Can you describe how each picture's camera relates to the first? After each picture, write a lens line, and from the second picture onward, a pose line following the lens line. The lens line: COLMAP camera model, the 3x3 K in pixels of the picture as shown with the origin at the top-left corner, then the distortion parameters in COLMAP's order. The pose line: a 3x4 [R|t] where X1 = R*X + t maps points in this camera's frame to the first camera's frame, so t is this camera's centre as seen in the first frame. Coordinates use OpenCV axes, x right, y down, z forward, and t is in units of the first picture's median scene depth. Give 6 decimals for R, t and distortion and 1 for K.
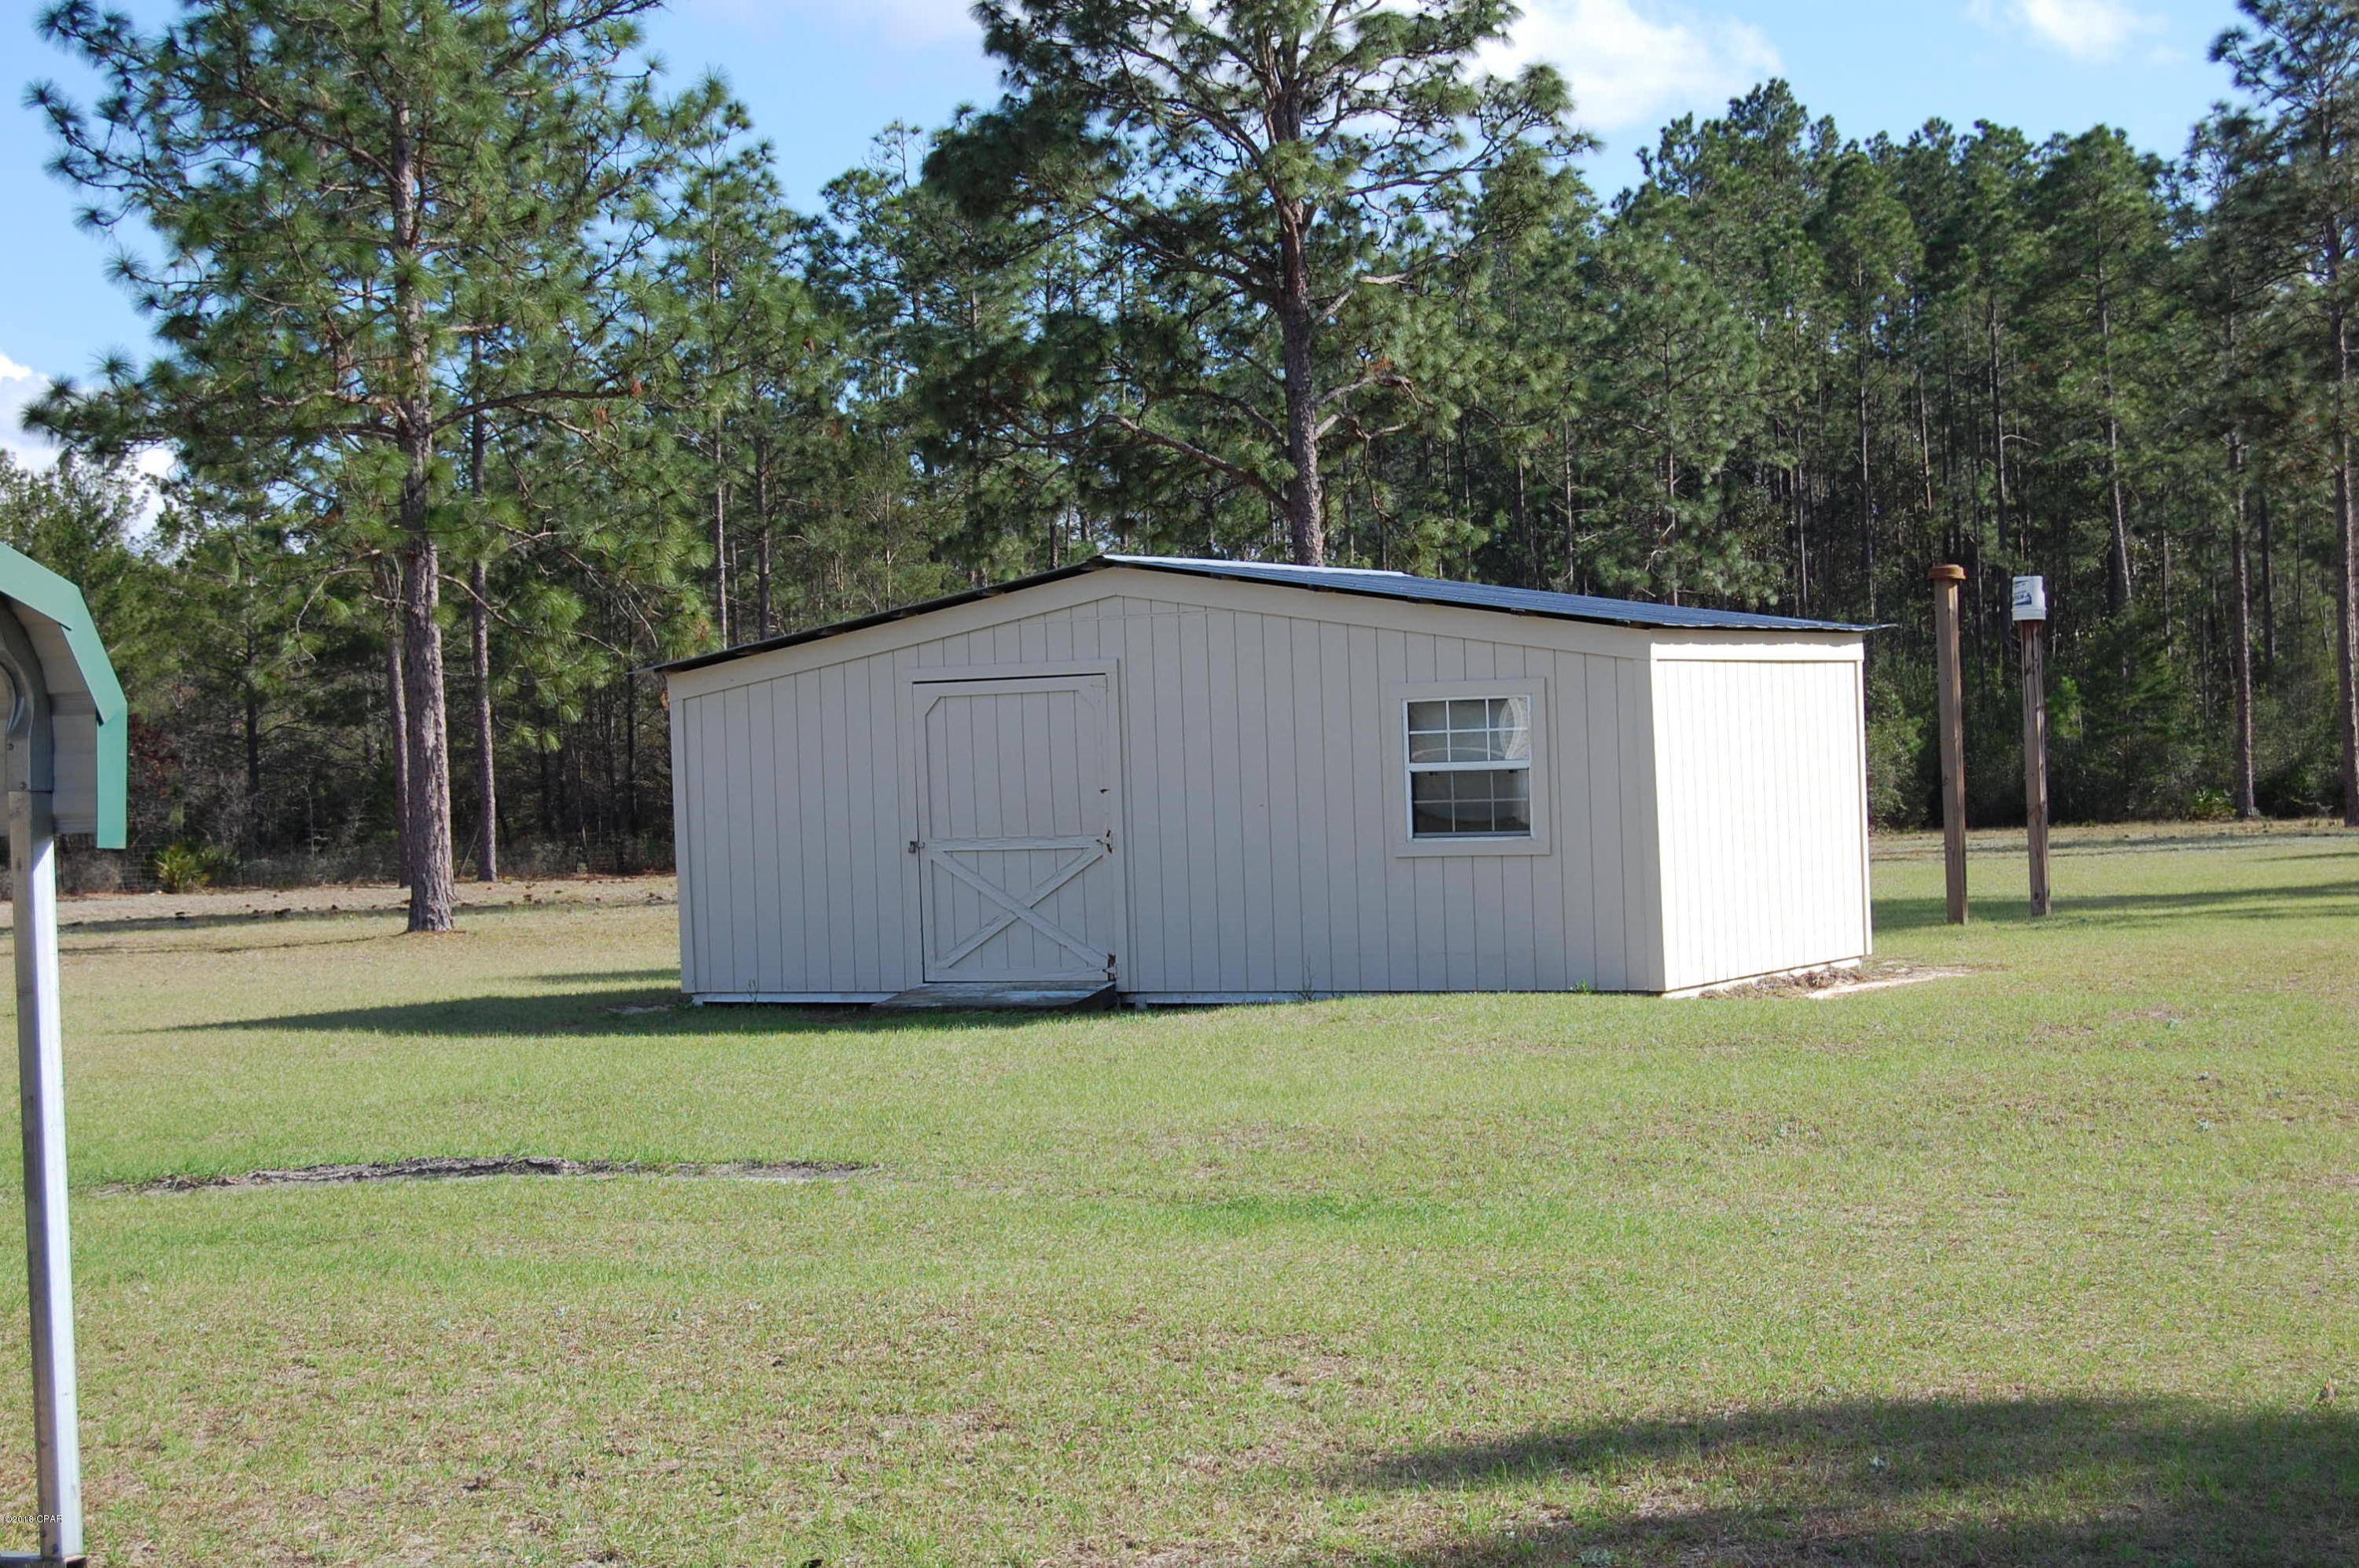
lens RADIAL K [[4070.9, 0, 1179.4], [0, 4070.9, 786.9], [0, 0, 1]] dist [0.042483, 0.000000]
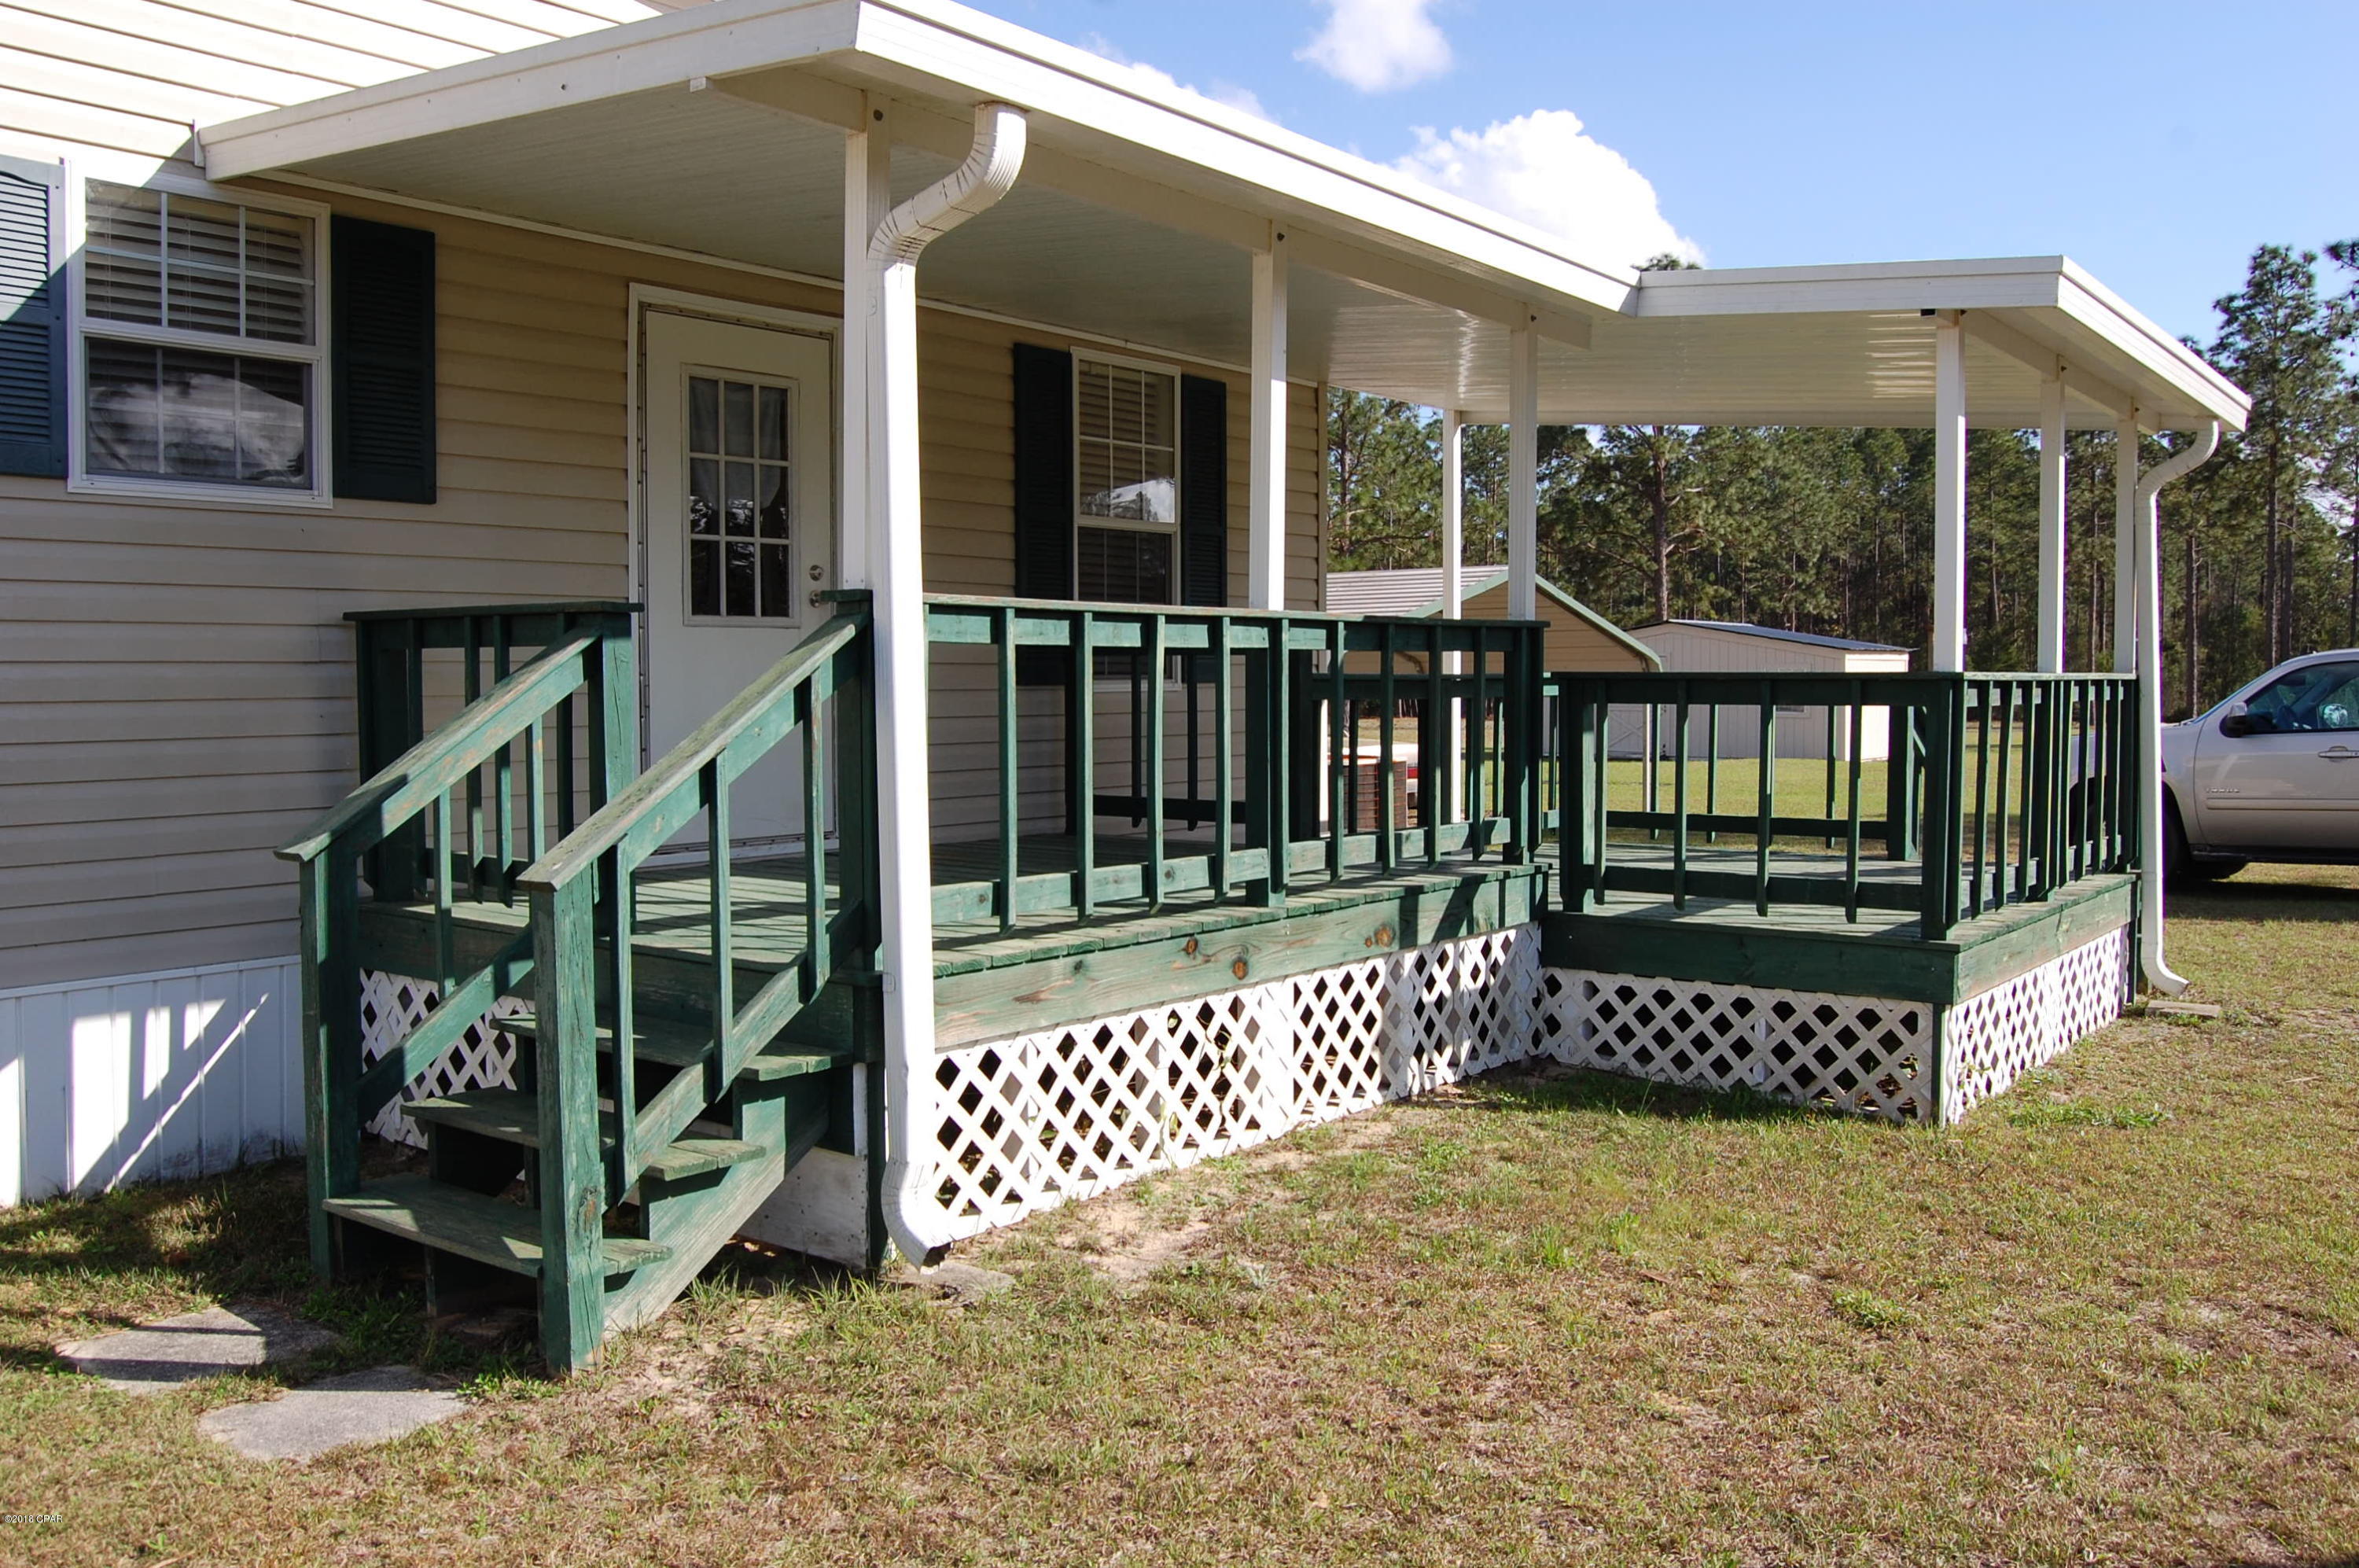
lens RADIAL K [[2184.4, 0, 1180.5], [0, 2184.4, 777.9], [0, 0, 1]] dist [-0.010944, 0.000000]
pose [[0.991262, 0.039044, -0.125993, -0.061608], [-0.033616, 0.998425, 0.044923, 0.001446], [0.127549, -0.040295, 0.991013, -0.264112]]
